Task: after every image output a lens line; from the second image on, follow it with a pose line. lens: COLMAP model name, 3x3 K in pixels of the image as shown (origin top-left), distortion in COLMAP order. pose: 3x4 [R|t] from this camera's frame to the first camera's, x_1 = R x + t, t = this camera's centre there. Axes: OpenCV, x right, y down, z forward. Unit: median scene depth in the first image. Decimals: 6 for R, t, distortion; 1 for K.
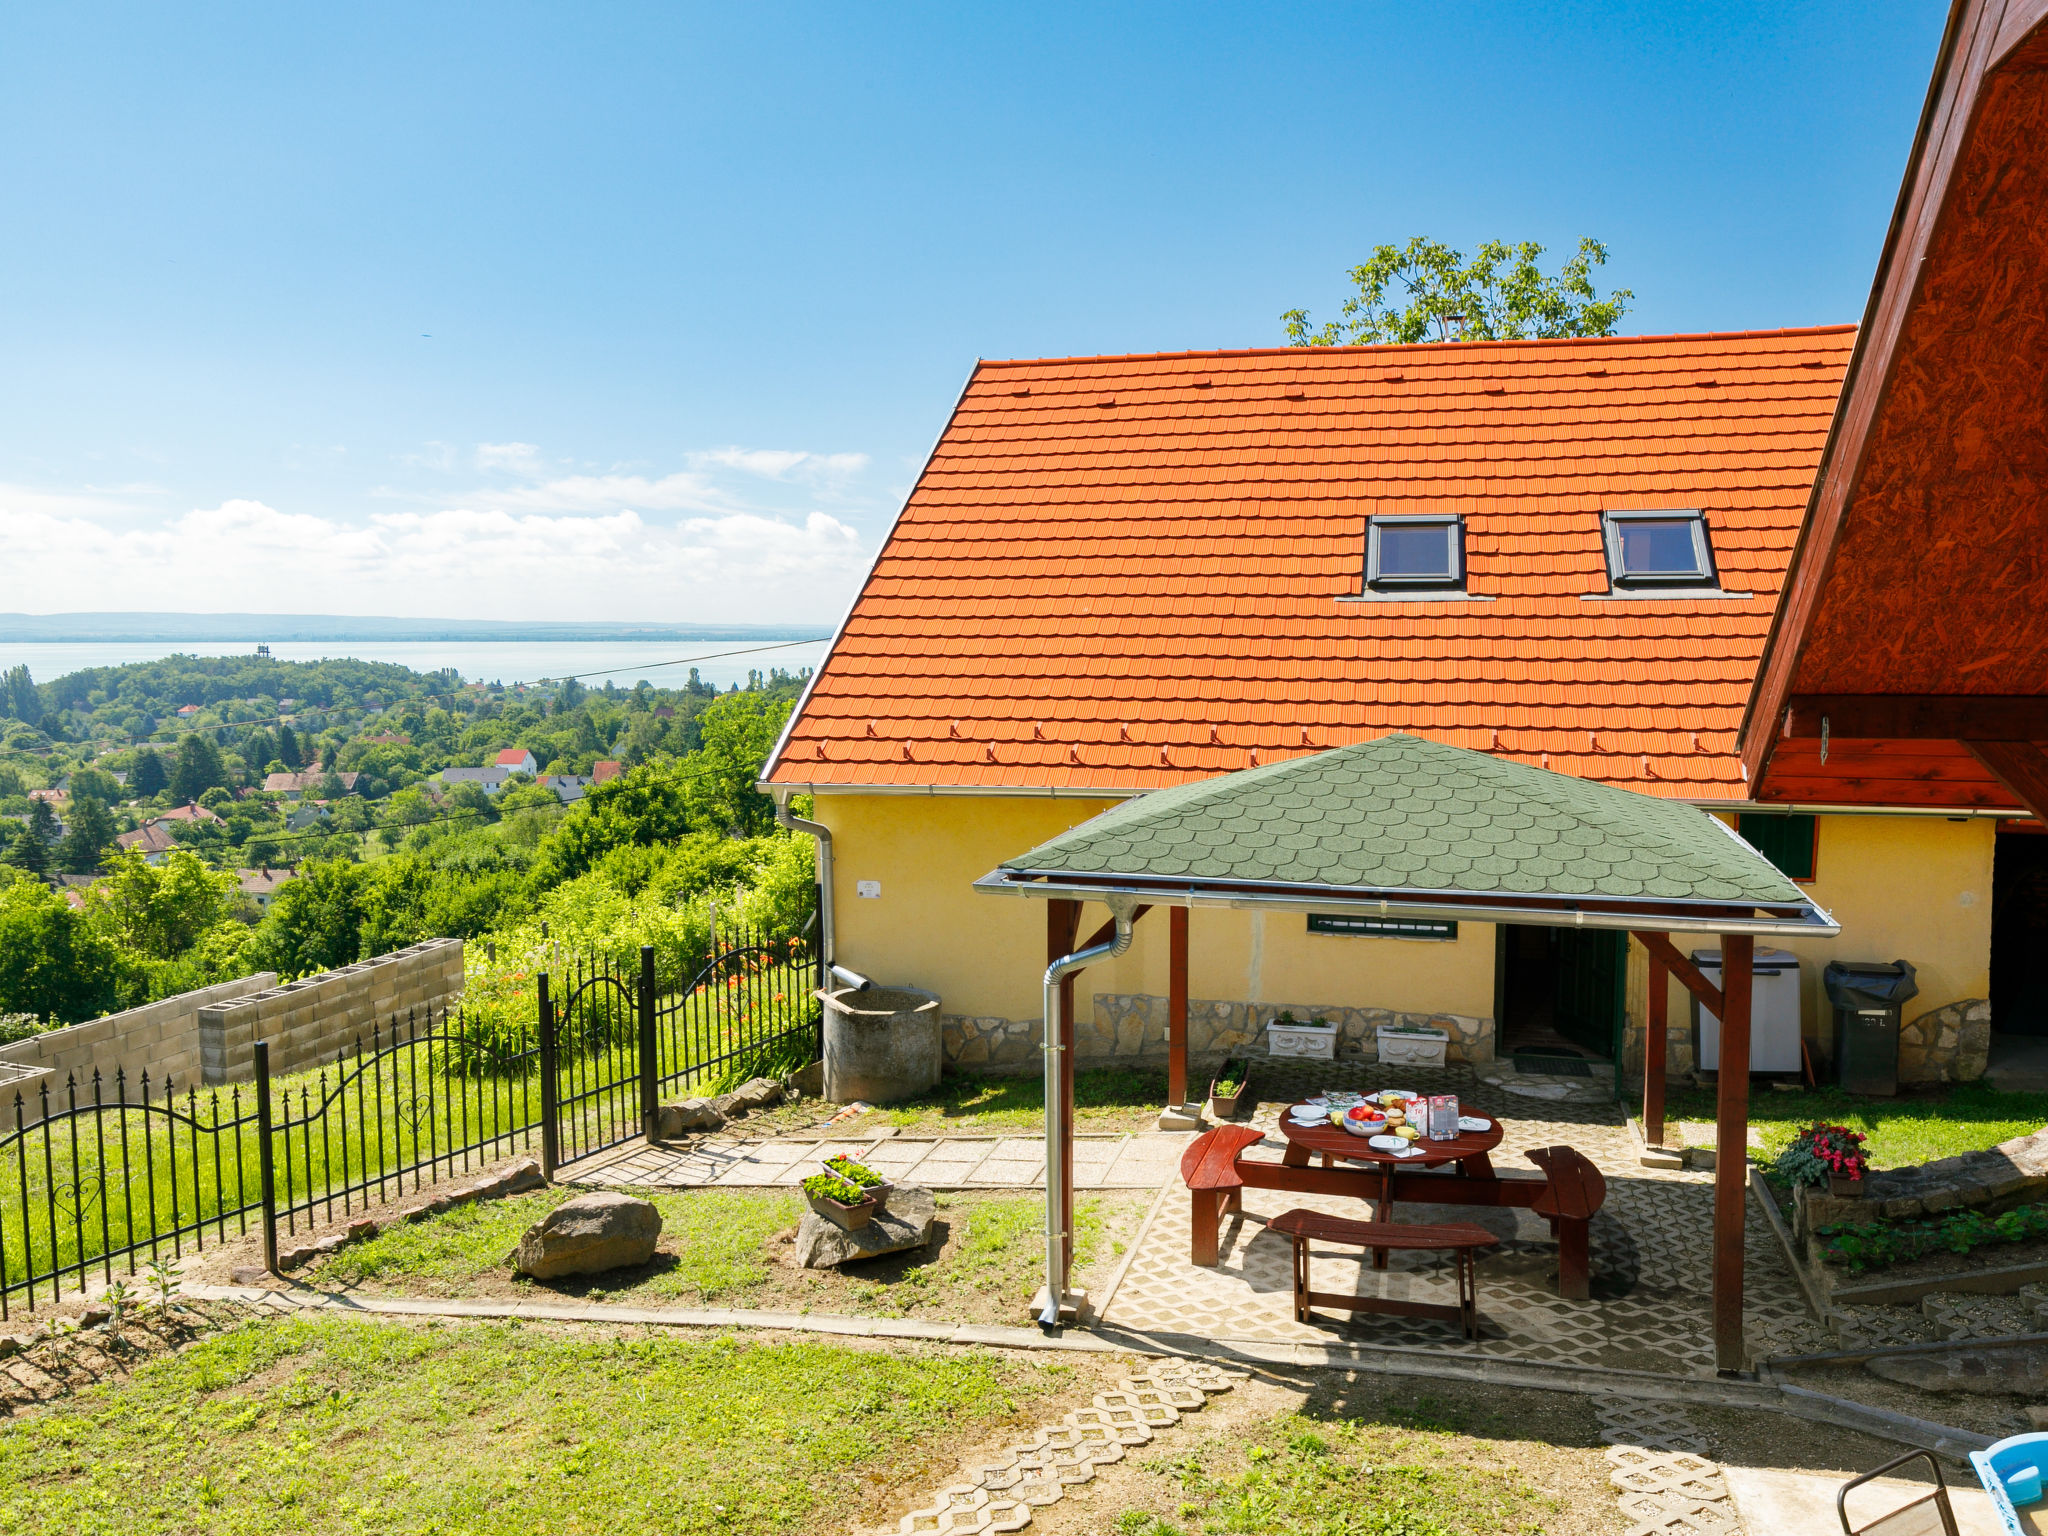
lens RADIAL K [[1545.9, 0, 1038.6], [0, 1545.9, 762.7], [0, 0, 1]] dist [-0.003695, -0.003247]
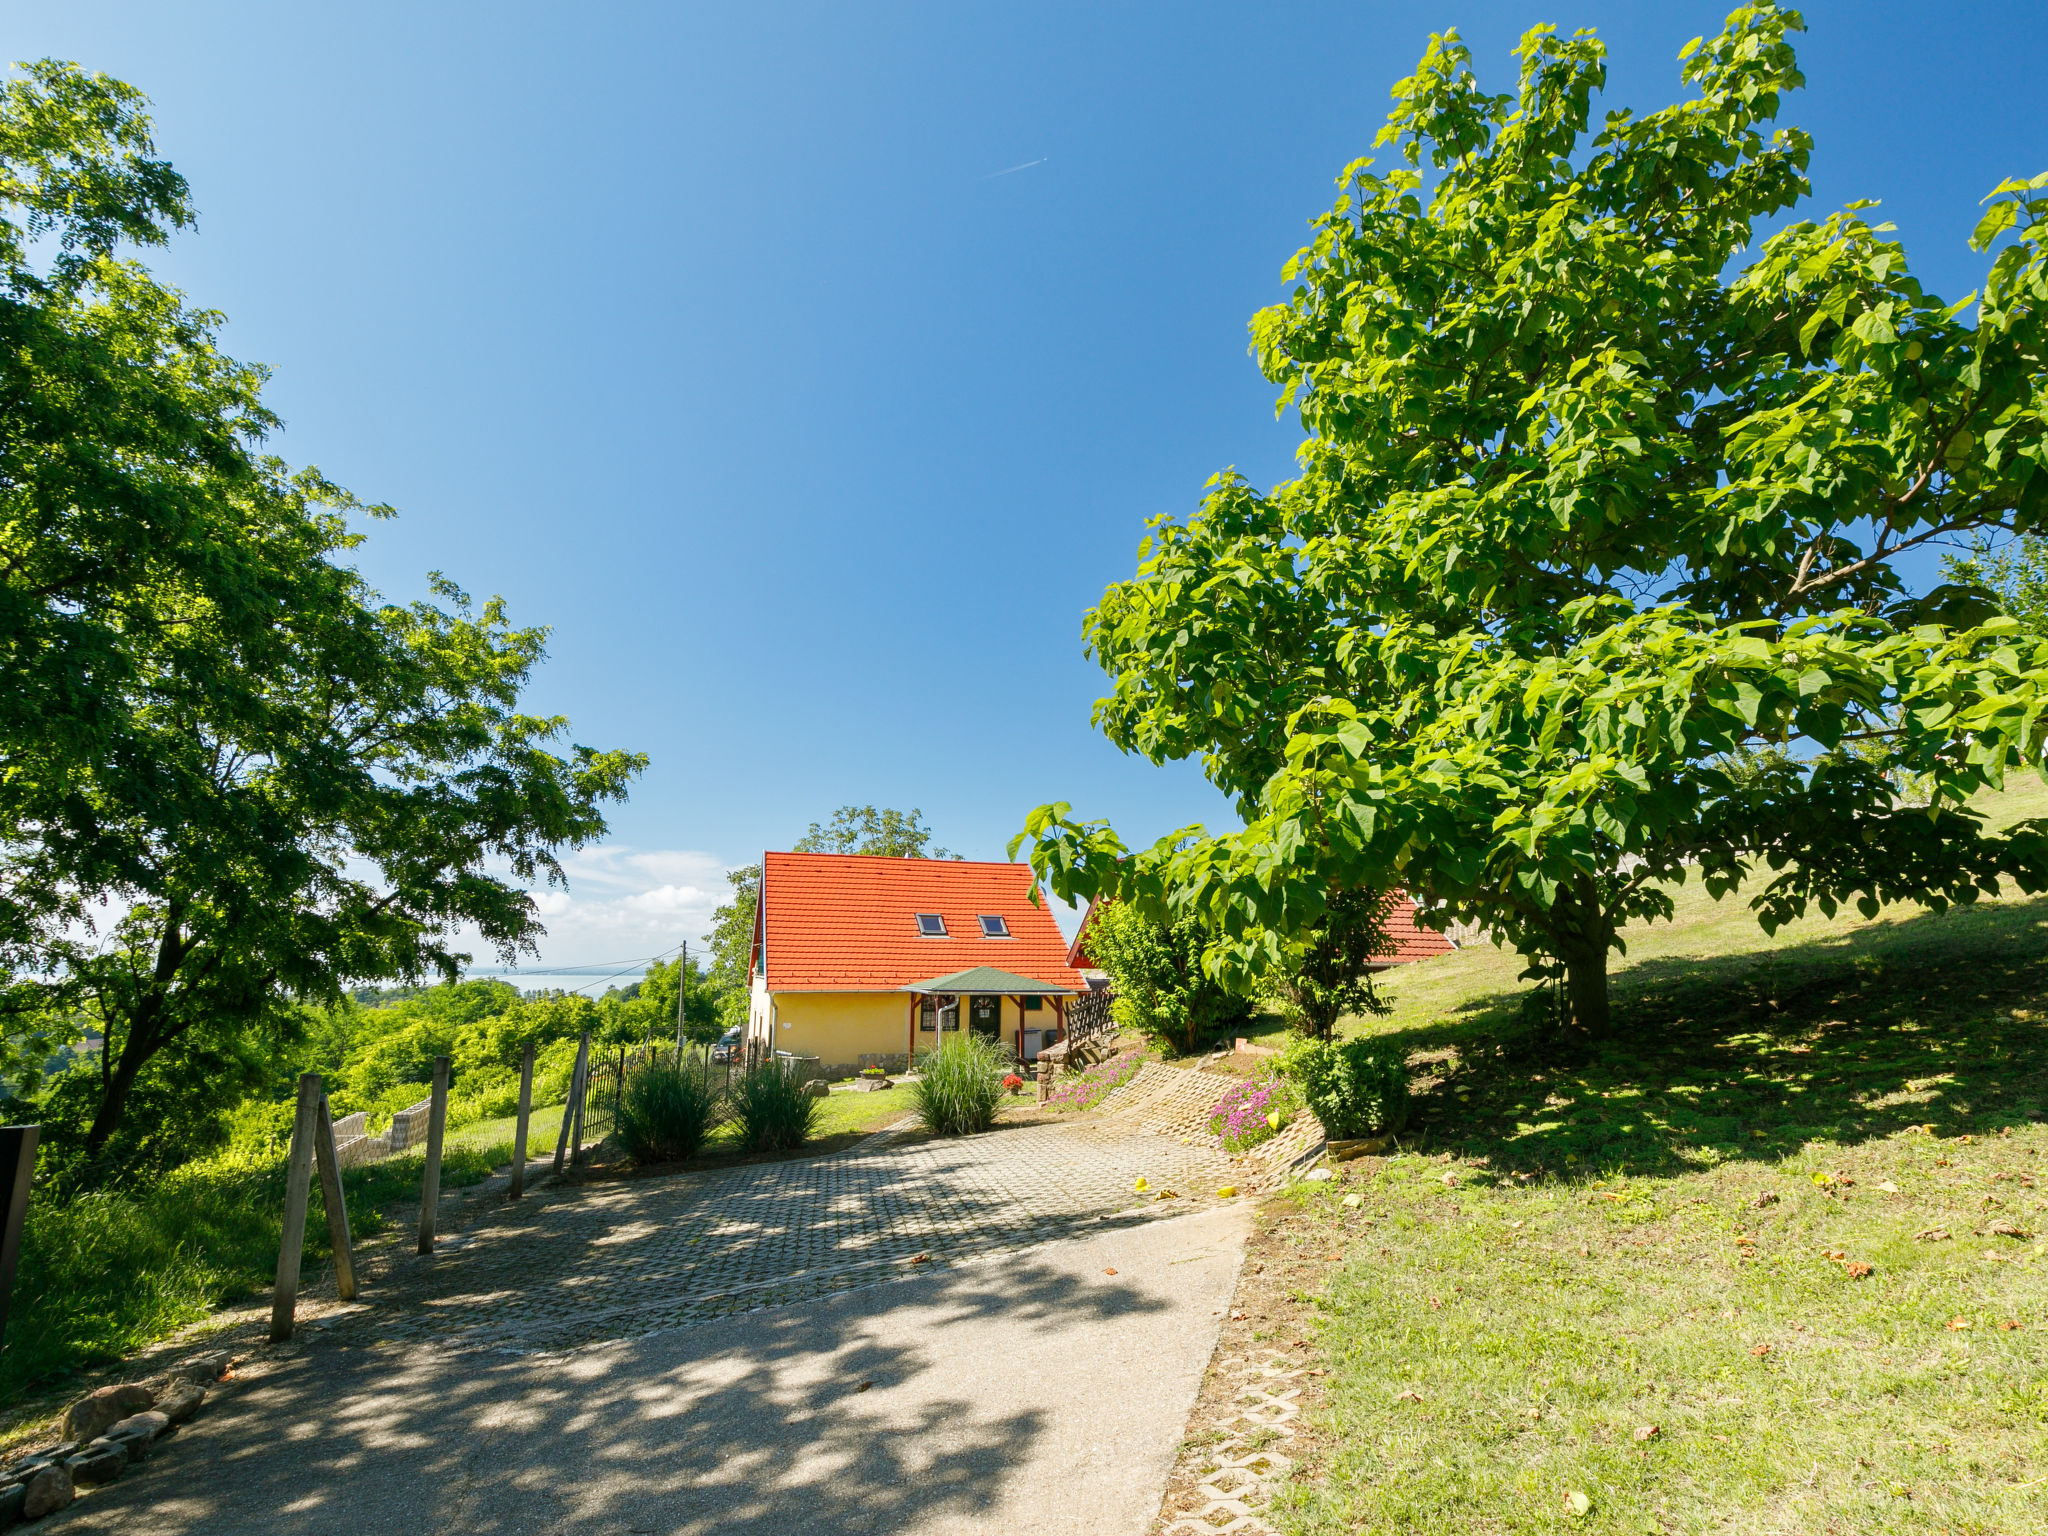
lens RADIAL K [[1029.7, 0, 1039.5], [0, 1029.7, 769.5], [0, 0, 1]] dist [0.002928, -0.000727]
pose [[0.822161, 0.115346, 0.557447, -1.033570], [0.040844, 0.964779, -0.259871, 0.162715], [-0.567788, 0.236424, 0.788493, -1.216976]]
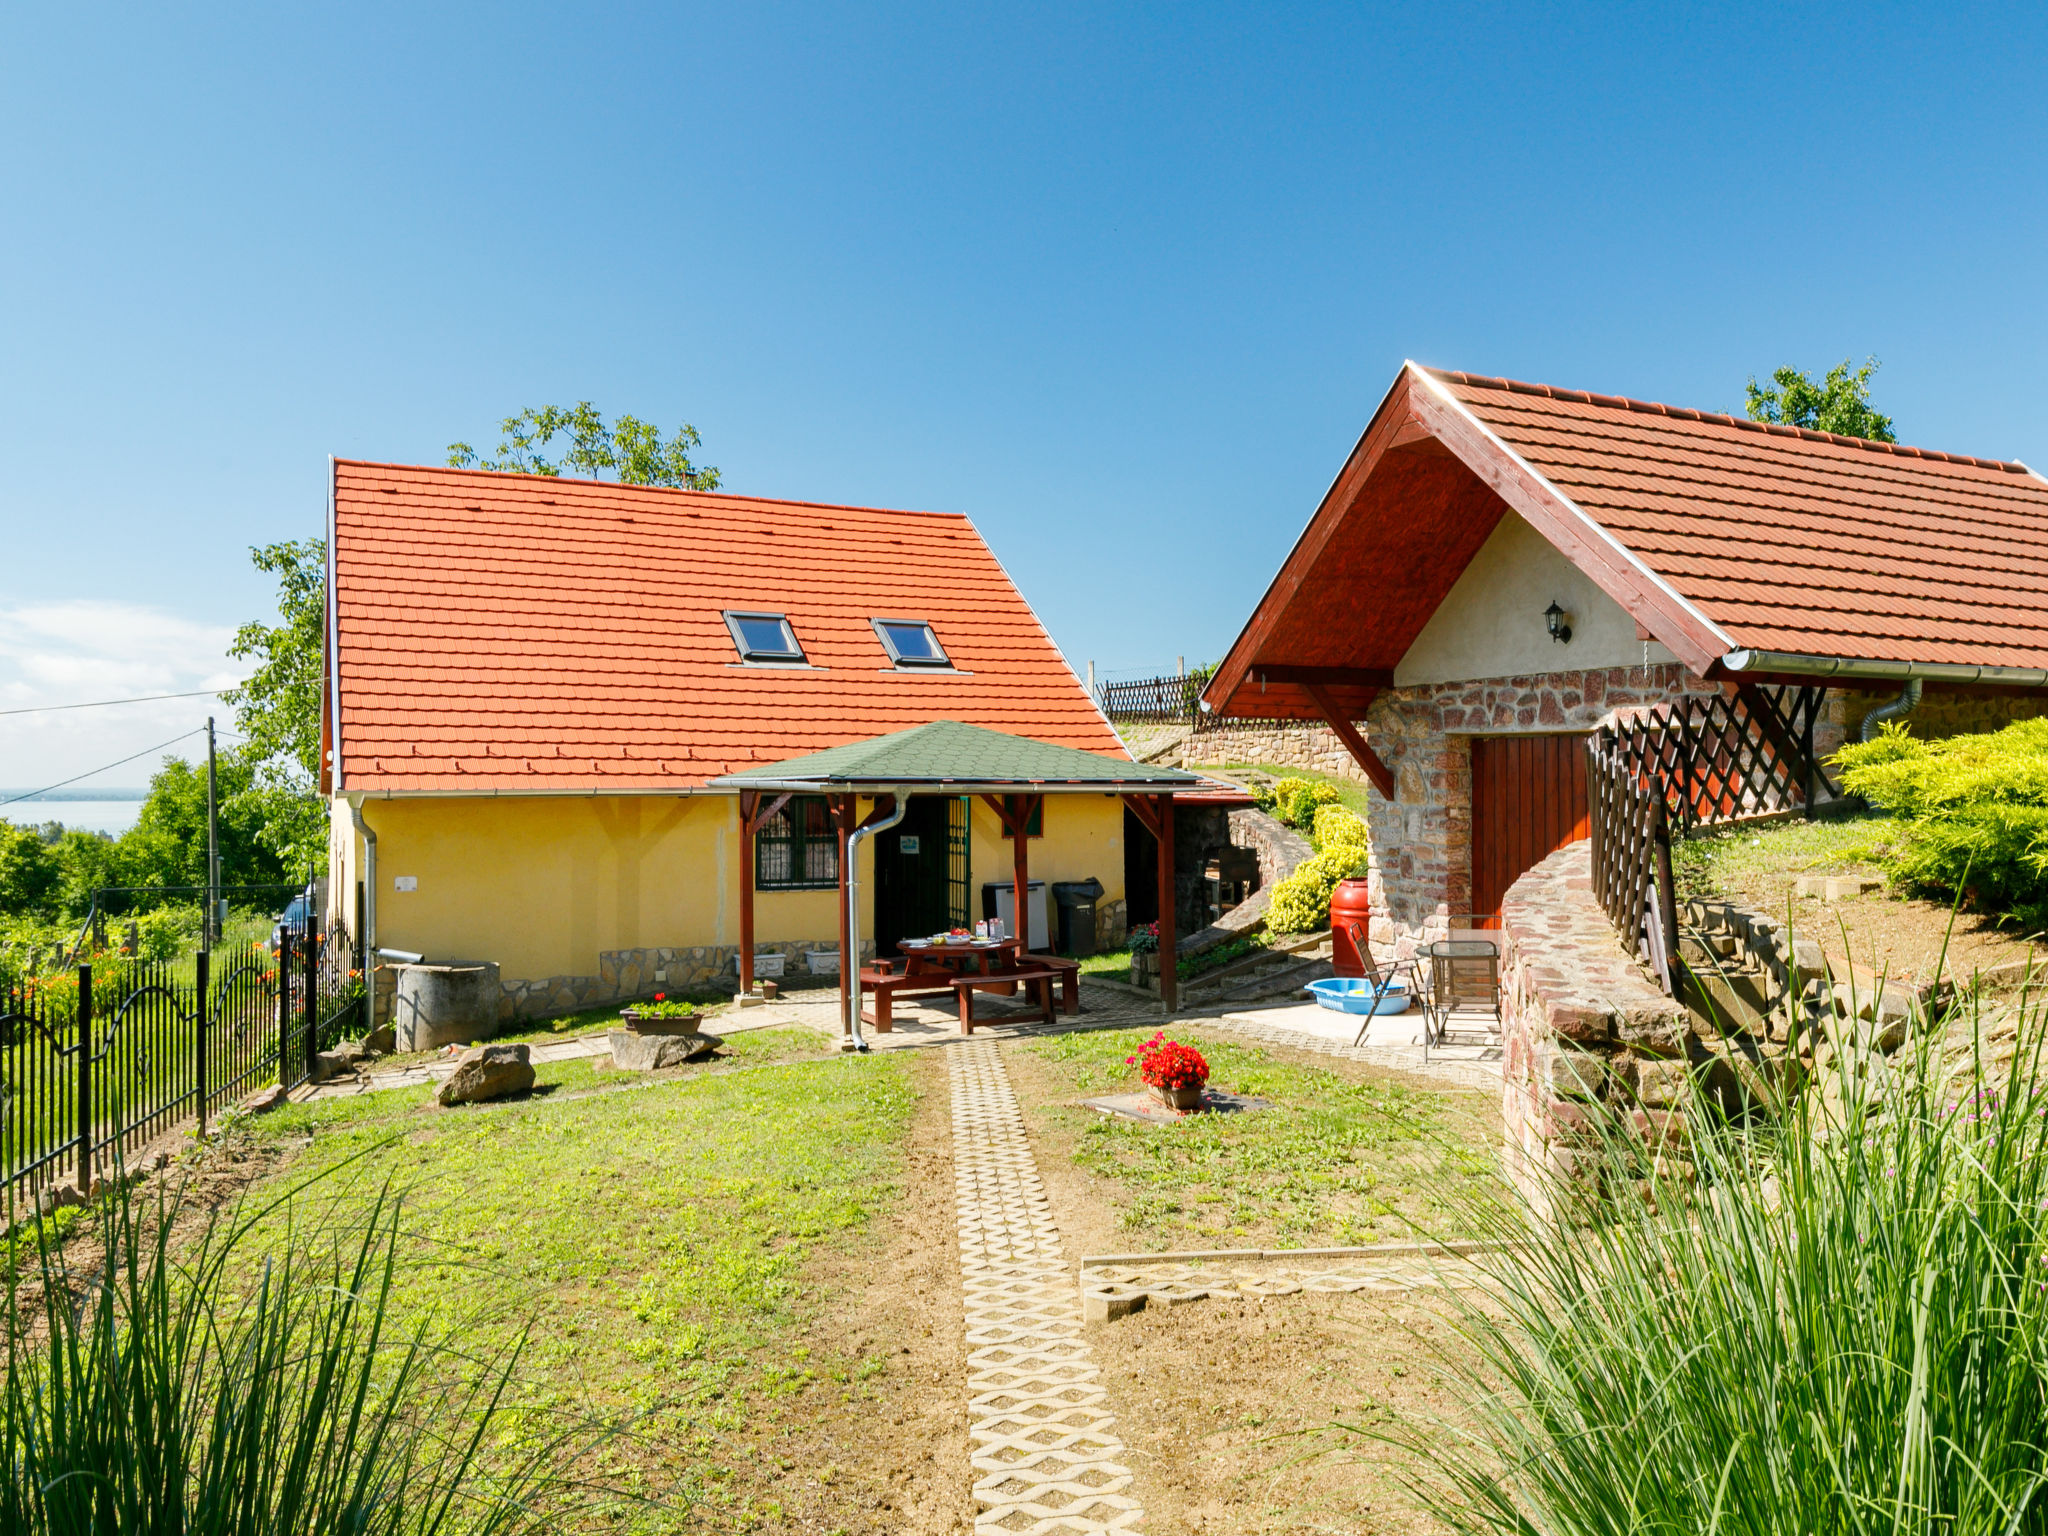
lens RADIAL K [[1573.8, 0, 1024.0], [0, 1573.8, 768.0], [0, 0, 1]] dist [-0.002032, 0.002326]
pose [[0.747772, 0.007390, 0.663914, -0.629132], [0.057851, 0.995410, -0.076238, 0.126527], [-0.661430, 0.095416, 0.743912, -0.262829]]
